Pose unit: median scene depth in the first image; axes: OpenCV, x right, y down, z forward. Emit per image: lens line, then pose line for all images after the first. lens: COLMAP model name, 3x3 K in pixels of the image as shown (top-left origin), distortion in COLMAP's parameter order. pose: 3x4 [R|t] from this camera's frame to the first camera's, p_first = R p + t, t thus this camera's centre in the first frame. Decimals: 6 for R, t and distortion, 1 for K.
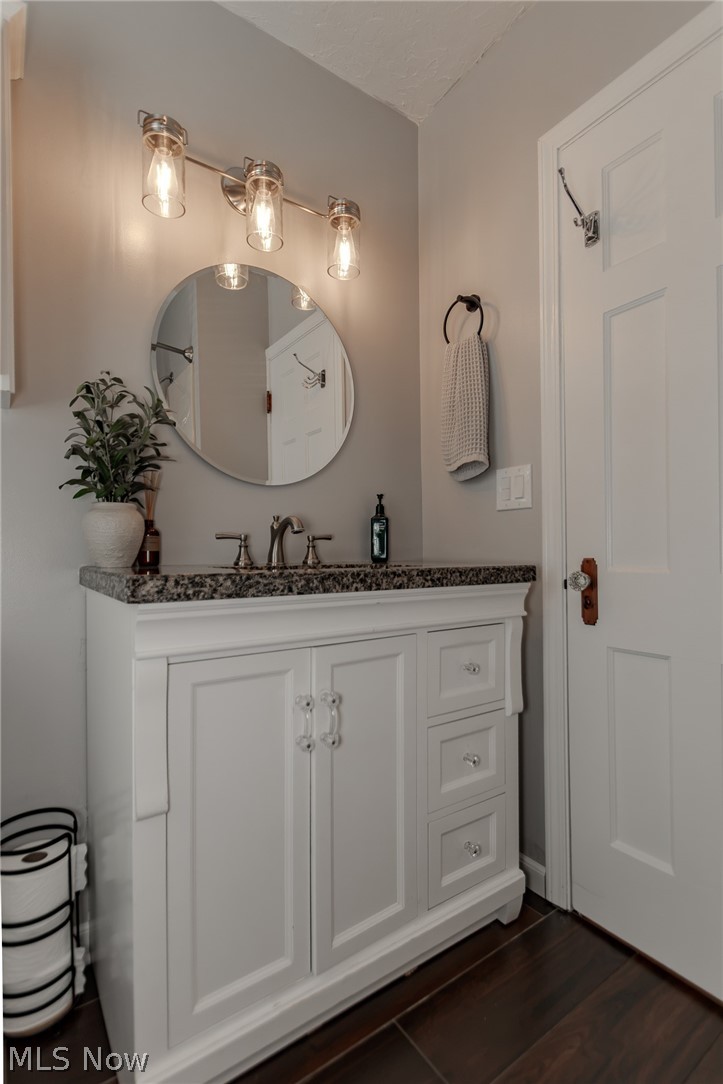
lens RADIAL K [[503.7, 0, 357.8], [0, 503.7, 547.6], [0, 0, 1]] dist [0.011227, 0.000986]
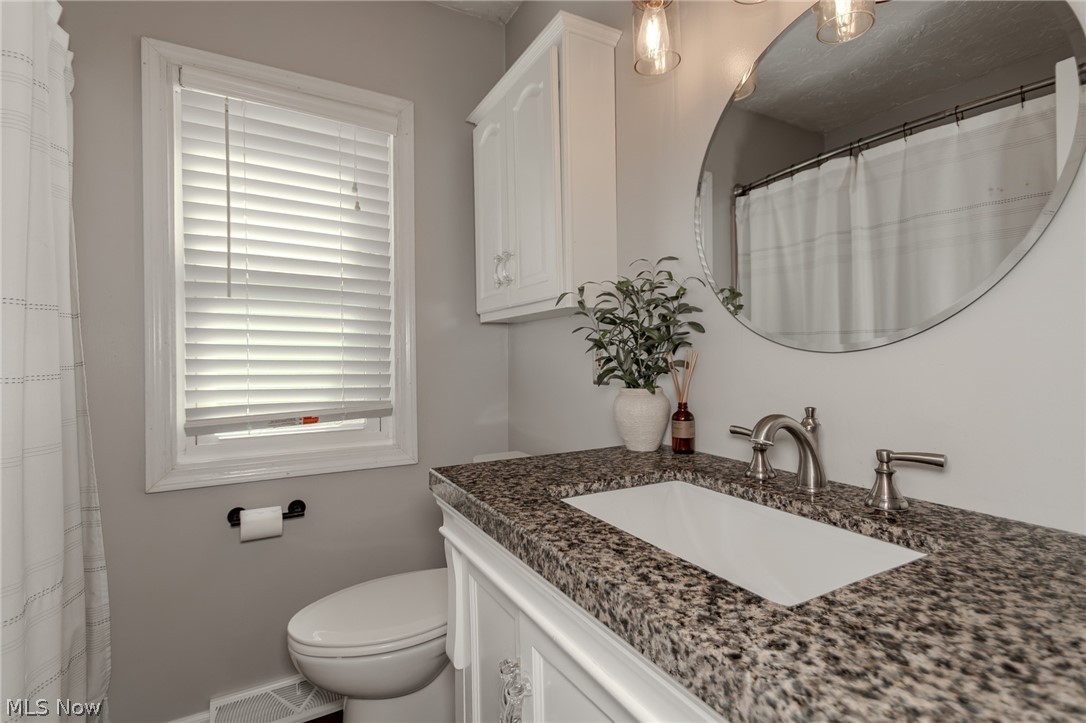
lens RADIAL K [[504.7, 0, 541.6], [0, 504.7, 357.7], [0, 0, 1]] dist [0.011227, 0.000986]
pose [[-0.093279, 0.011123, -0.995578, 0.611842], [0.015359, 0.999835, 0.009732, -0.176047], [0.995522, -0.014383, -0.093434, 0.982631]]
